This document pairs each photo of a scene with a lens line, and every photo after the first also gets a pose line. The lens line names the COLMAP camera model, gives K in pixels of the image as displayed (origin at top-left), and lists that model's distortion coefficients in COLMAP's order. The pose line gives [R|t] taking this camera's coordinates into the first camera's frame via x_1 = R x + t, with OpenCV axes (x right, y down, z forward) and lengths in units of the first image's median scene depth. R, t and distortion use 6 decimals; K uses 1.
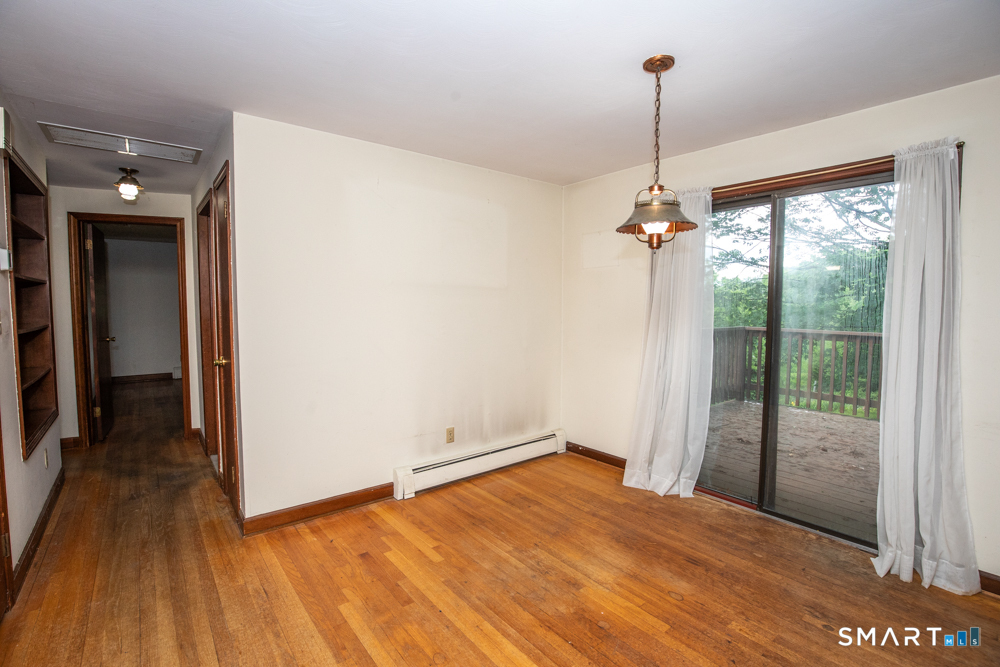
lens RADIAL K [[458.6, 0, 504.5], [0, 458.6, 332.4], [0, 0, 1]] dist [-0.034117, 0.006105]
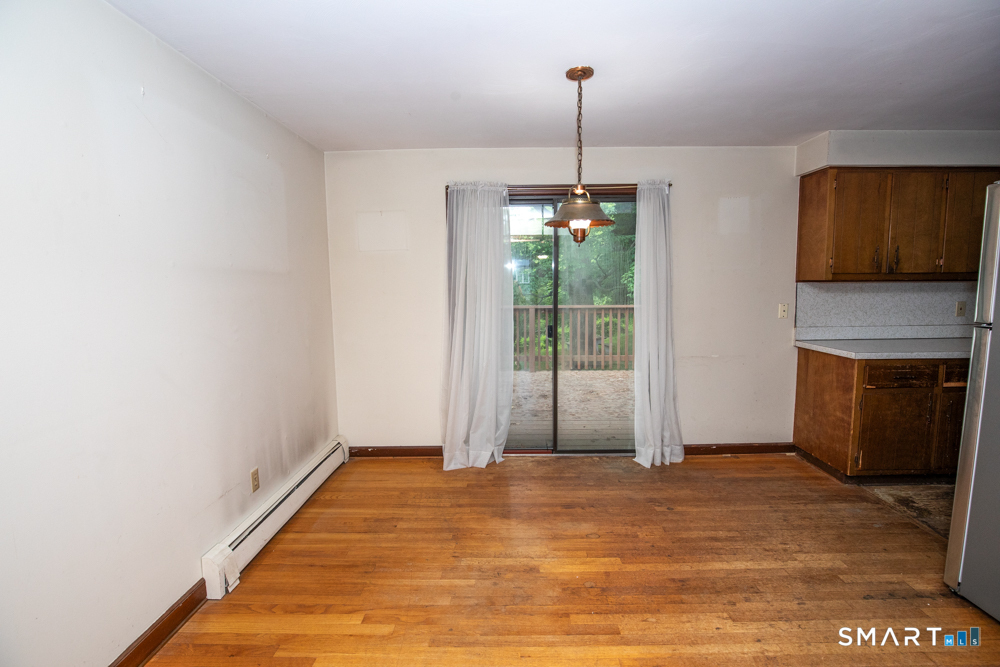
lens RADIAL K [[458.6, 0, 504.5], [0, 458.6, 332.4], [0, 0, 1]] dist [-0.034117, 0.006105]
pose [[0.641084, -0.096141, 0.761425, -0.492359], [0.062270, 0.995368, 0.073251, -0.042609], [-0.764940, 0.000454, 0.644101, 0.313206]]
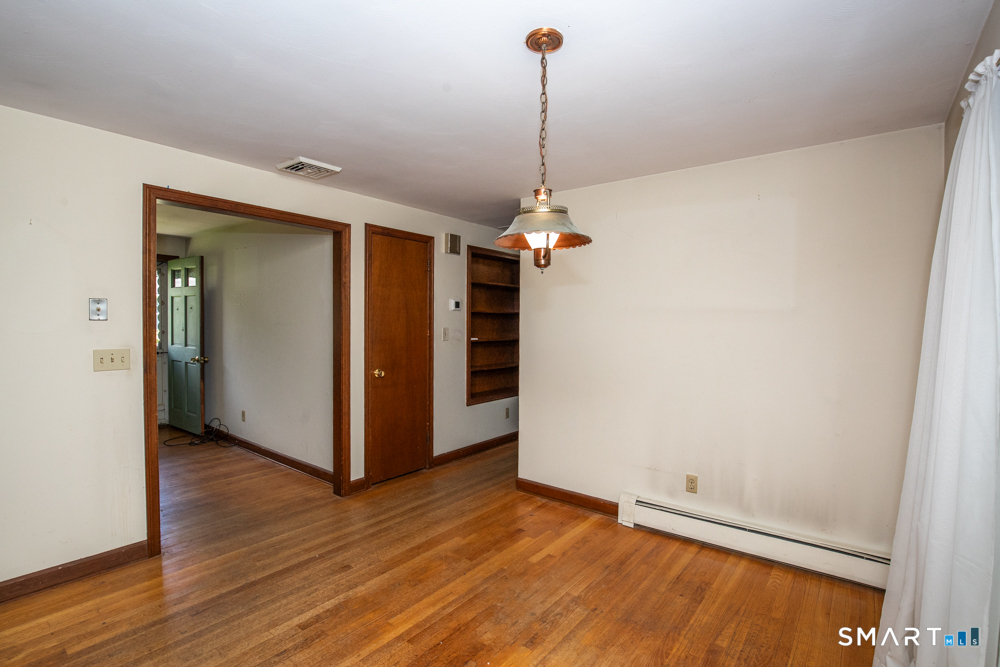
lens RADIAL K [[480.2, 0, 500.0], [0, 480.2, 333.5], [0, 0, 1]] dist [-0.036692, -0.000015]
pose [[0.219502, 0.026120, -0.975262, 0.844698], [-0.066662, 0.997707, 0.011718, -0.053817], [0.973332, 0.062440, 0.220740, 0.559252]]
